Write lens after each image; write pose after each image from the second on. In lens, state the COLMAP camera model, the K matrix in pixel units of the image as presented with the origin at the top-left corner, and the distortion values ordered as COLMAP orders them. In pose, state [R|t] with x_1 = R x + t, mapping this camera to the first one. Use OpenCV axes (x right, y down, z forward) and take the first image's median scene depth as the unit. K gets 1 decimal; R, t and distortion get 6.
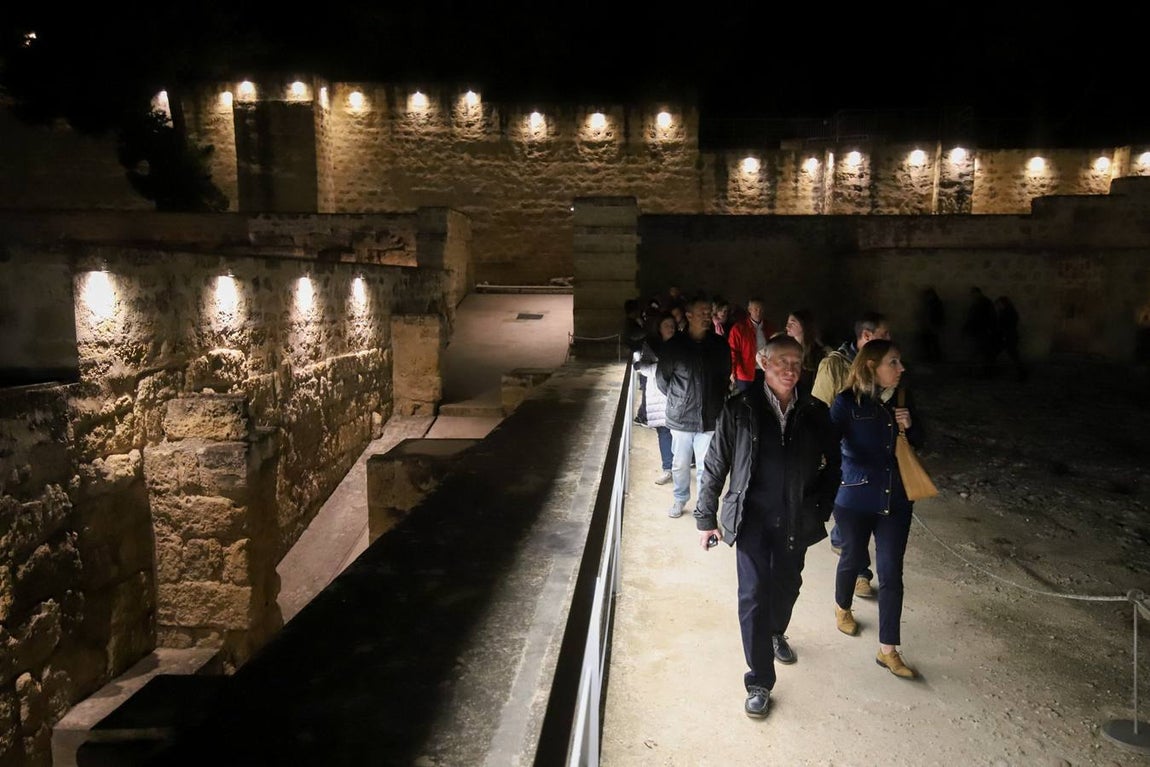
lens RADIAL K [[731.3, 0, 575.0], [0, 731.3, 383.5], [0, 0, 1]] dist [0.022643, -0.001830]
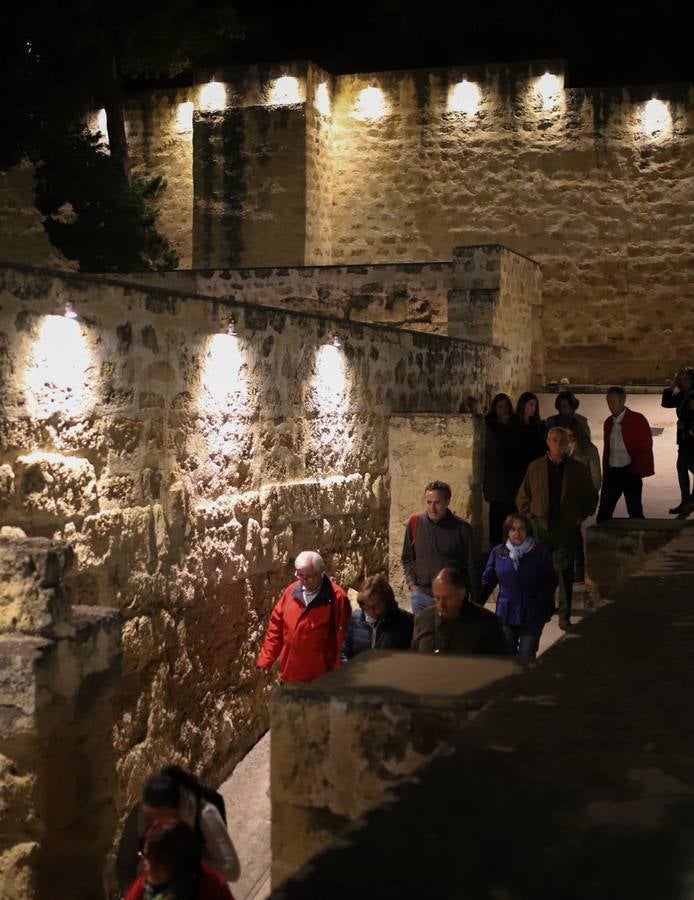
lens RADIAL K [[1103.0, 0, 436.0], [0, 1103.0, 464.8], [0, 0, 1]] dist [-0.047225, 0.016502]
pose [[0.971268, 0.015780, -0.237463, -0.010008], [-0.034896, 0.996458, -0.076513, 0.004223], [0.235414, 0.082602, 0.968379, 0.119196]]
